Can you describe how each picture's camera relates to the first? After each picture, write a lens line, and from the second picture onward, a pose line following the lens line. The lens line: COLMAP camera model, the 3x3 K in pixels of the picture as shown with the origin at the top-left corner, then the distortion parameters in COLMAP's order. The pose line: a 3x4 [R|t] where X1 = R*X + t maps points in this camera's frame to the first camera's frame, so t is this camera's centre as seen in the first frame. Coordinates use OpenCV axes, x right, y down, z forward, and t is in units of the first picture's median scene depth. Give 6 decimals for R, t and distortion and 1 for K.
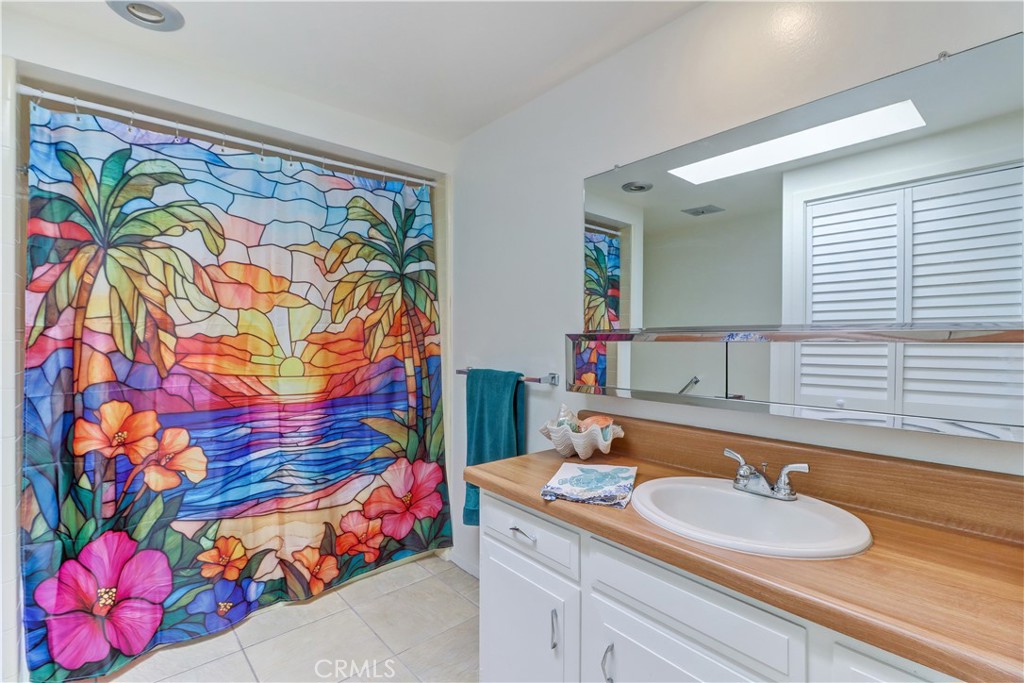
lens RADIAL K [[462.1, 0, 514.1], [0, 462.1, 339.2], [0, 0, 1]] dist [-0.014490, -0.003934]
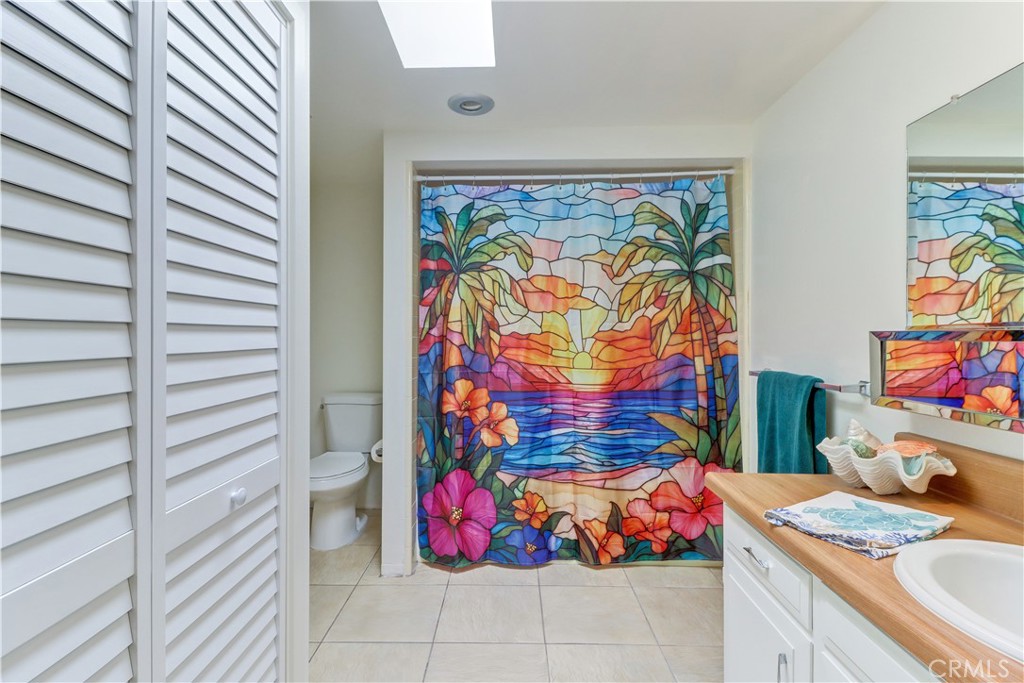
lens RADIAL K [[462.1, 0, 515.0], [0, 462.1, 334.6], [0, 0, 1]] dist [-0.014490, -0.003934]
pose [[0.739271, 0.001057, -0.673407, 0.187461], [-0.003562, 0.999991, -0.002341, -0.002185], [0.673398, 0.004129, 0.739268, 0.021398]]
